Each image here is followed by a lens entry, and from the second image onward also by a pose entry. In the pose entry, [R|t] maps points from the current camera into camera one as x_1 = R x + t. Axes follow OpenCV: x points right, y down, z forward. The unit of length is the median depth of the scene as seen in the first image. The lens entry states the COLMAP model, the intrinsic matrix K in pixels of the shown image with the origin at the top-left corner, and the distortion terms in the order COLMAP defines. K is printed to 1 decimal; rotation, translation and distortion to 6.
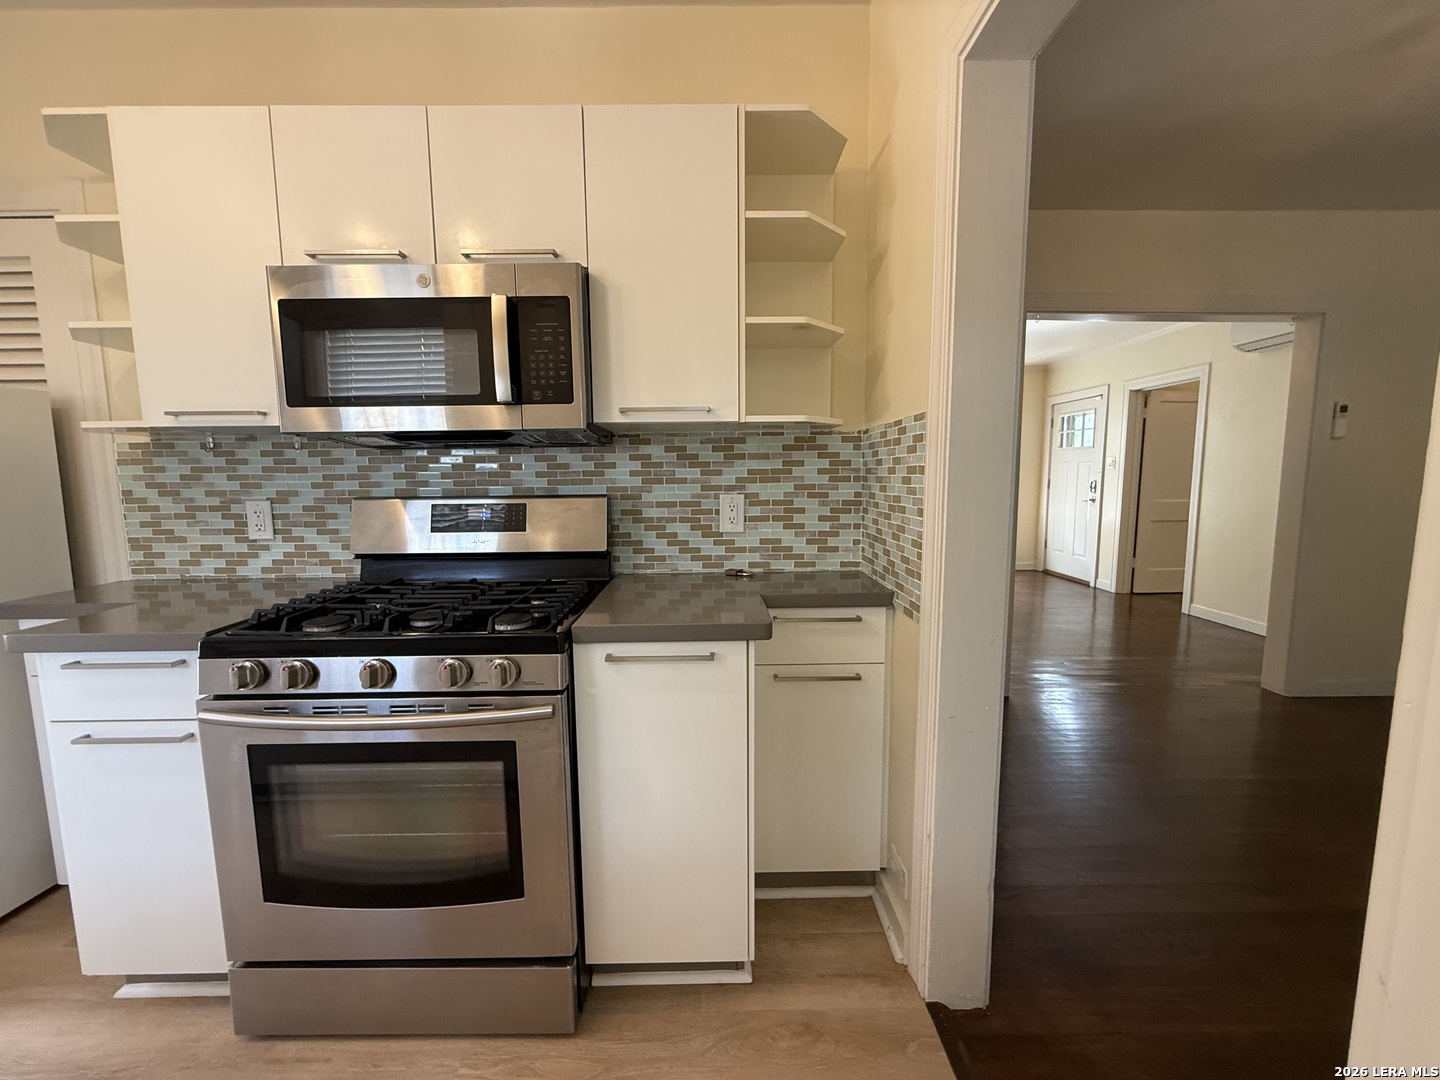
lens RADIAL K [[572.1, 0, 713.8], [0, 572.1, 538.2], [0, 0, 1]] dist [-0.001489, -0.000118]
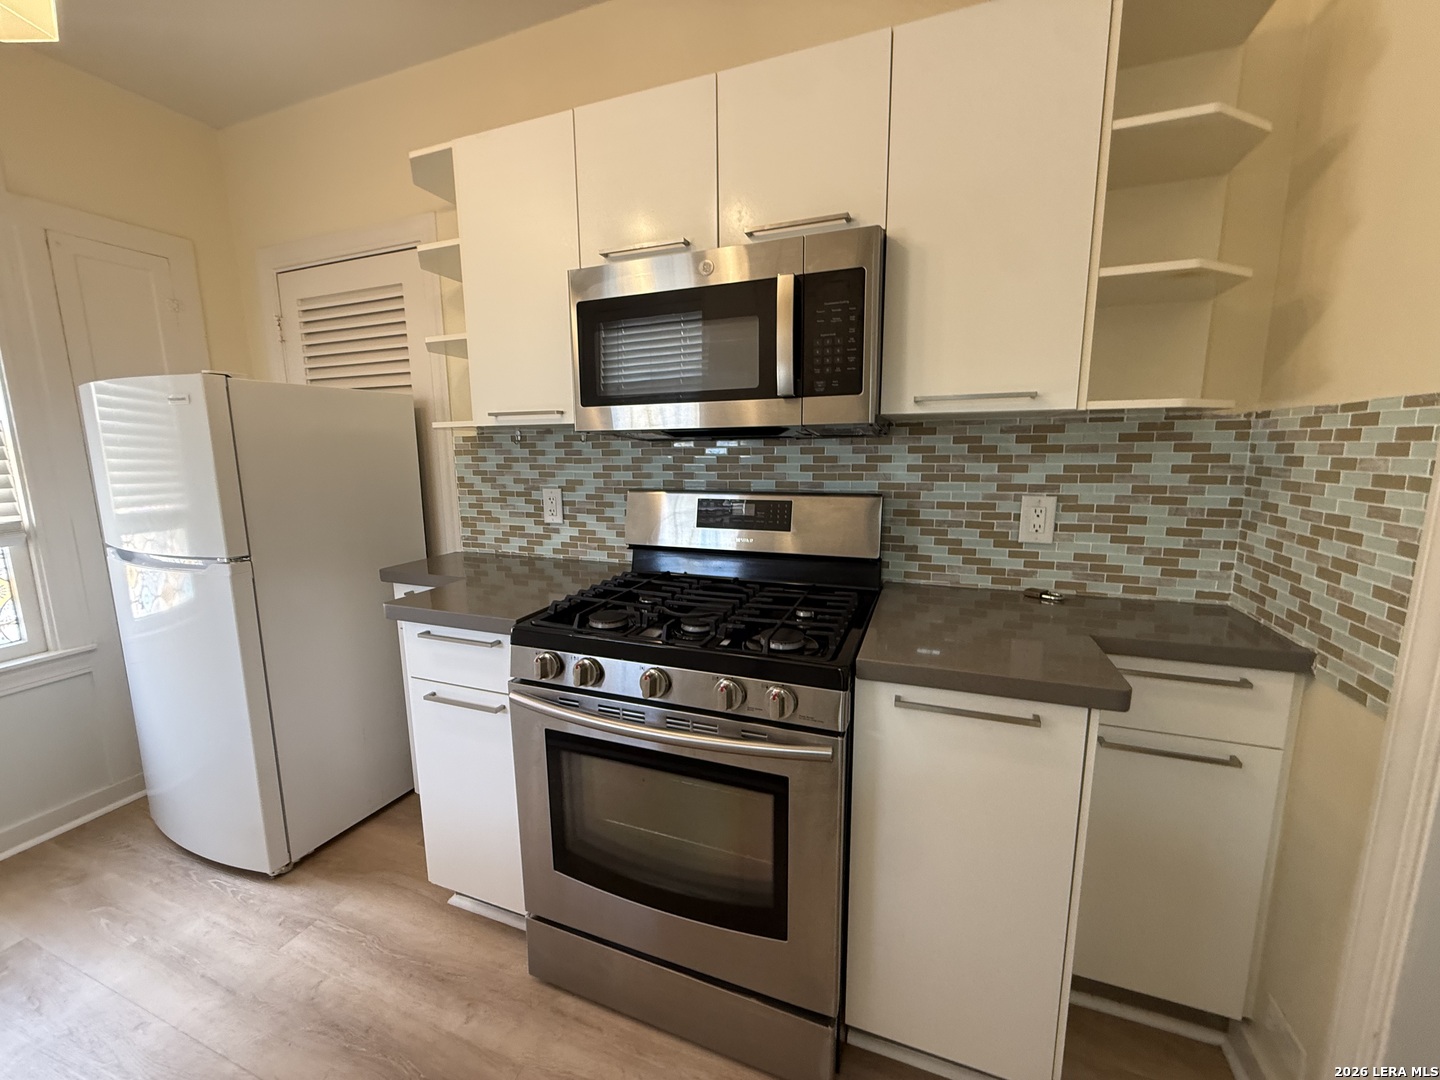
lens RADIAL K [[572.1, 0, 713.8], [0, 572.1, 538.2], [0, 0, 1]] dist [-0.001489, -0.000118]
pose [[0.928500, 0.059491, -0.366537, -0.096209], [-0.040201, 0.997386, 0.060045, -0.048253], [0.369151, -0.041017, 0.928464, 0.085362]]
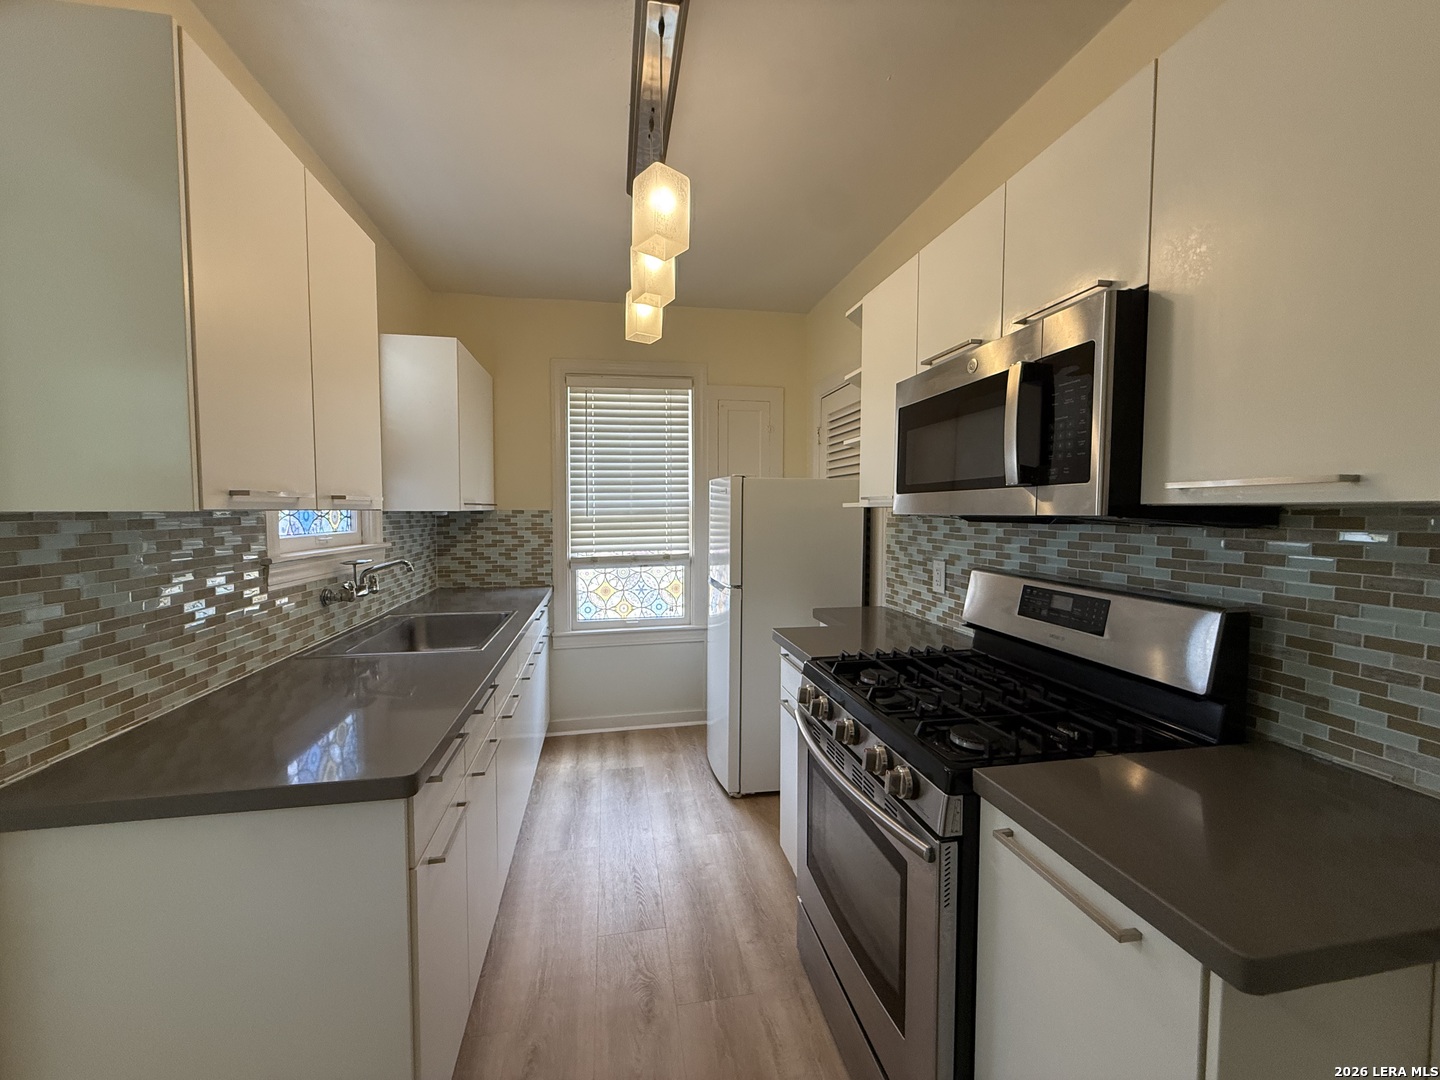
lens RADIAL K [[577.1, 0, 714.0], [0, 577.1, 537.7], [0, 0, 1]] dist [0.000777, -0.000042]
pose [[0.169614, 0.058779, -0.983756, 0.318803], [-0.113108, 0.992785, 0.039817, -0.108201], [0.978998, 0.104517, 0.175038, 0.313553]]
